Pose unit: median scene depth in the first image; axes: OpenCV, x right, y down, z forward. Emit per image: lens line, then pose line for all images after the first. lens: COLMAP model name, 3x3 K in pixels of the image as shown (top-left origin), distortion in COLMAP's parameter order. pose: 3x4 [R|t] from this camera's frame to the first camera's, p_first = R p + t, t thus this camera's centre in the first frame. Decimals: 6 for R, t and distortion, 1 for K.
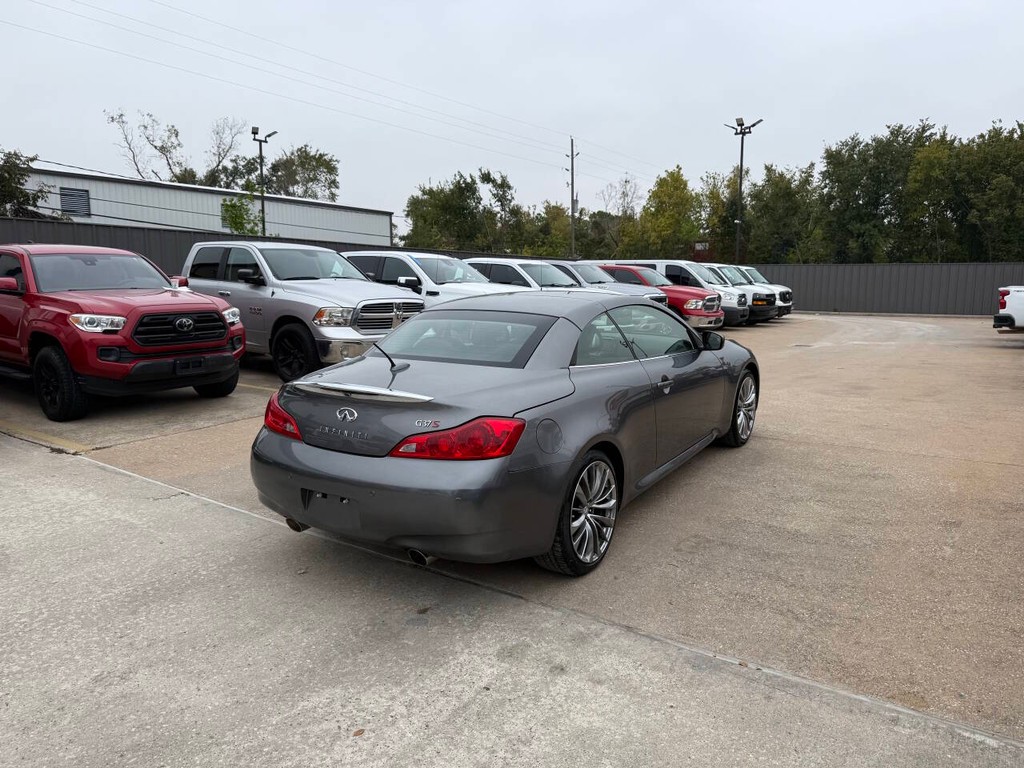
lens RADIAL K [[719.7, 0, 510.4], [0, 719.7, 383.6], [0, 0, 1]] dist [0.035036, -0.038457]
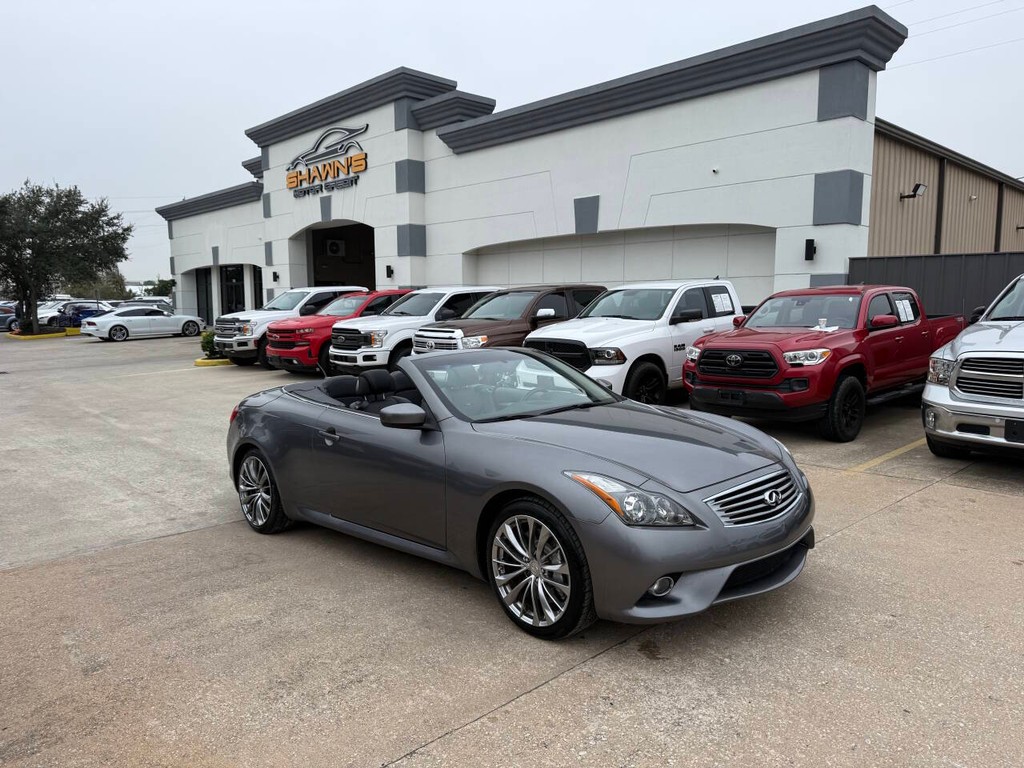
lens RADIAL K [[718.2, 0, 511.8], [0, 718.2, 382.1], [0, 0, 1]] dist [0.036257, -0.040568]
pose [[-0.207335, 0.104042, -0.972722, 1.137733], [-0.131935, 0.982270, 0.133185, -0.242530], [0.969332, 0.155950, -0.189933, 1.413925]]
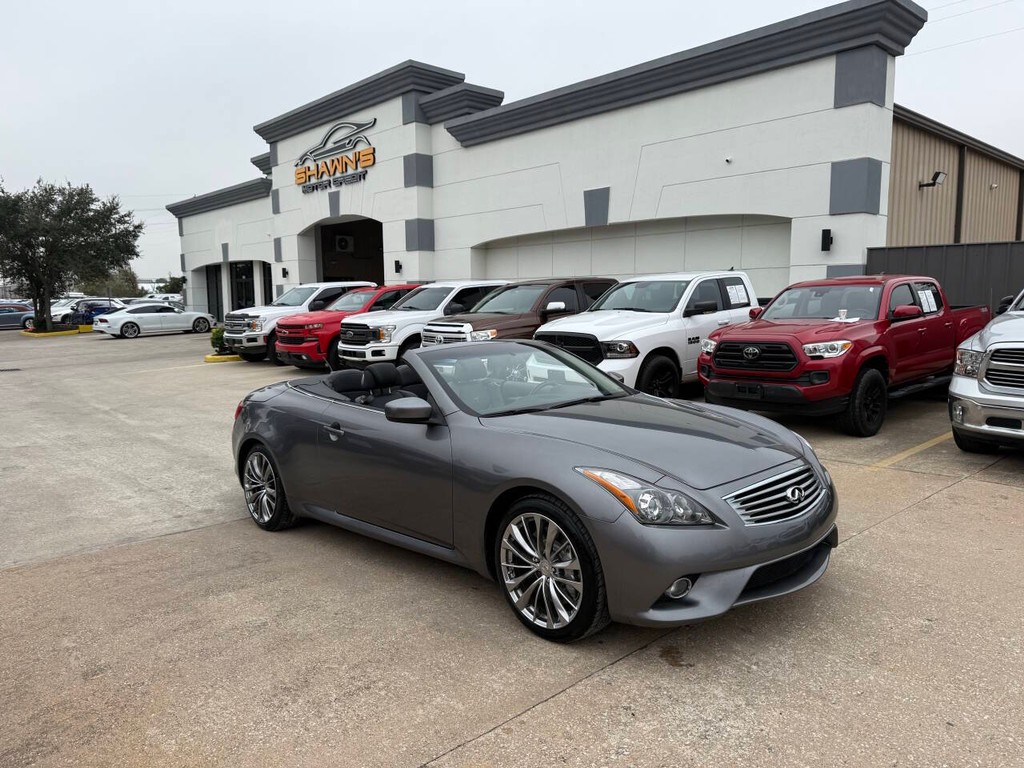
lens RADIAL K [[719.7, 0, 504.1], [0, 719.7, 380.2], [0, 0, 1]] dist [0.035036, -0.038457]
pose [[-0.229335, 0.108731, -0.967255, 1.107441], [-0.124826, 0.982250, 0.140013, -0.234987], [0.965310, 0.152849, -0.211692, 1.404110]]
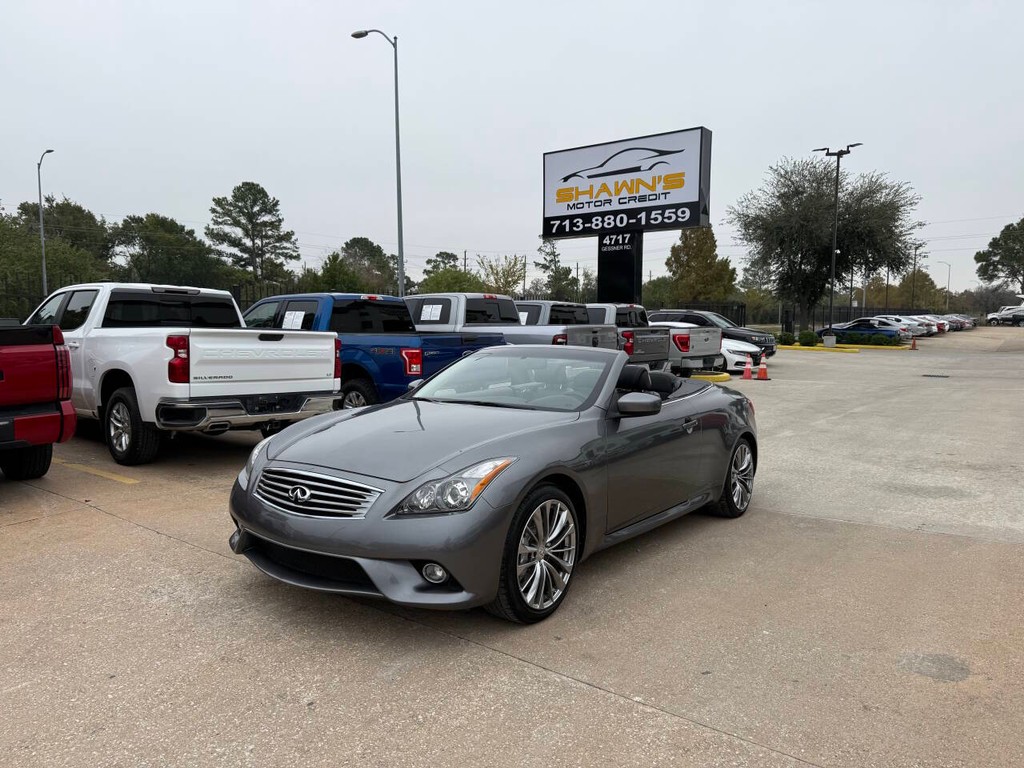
lens RADIAL K [[719.7, 0, 511.1], [0, 719.7, 383.4], [0, 0, 1]] dist [0.035036, -0.038457]
pose [[-0.999053, -0.004468, 0.043271, 0.108708], [0.005447, 0.974035, 0.226334, -0.333205], [-0.043159, 0.226355, -0.973088, 2.229432]]
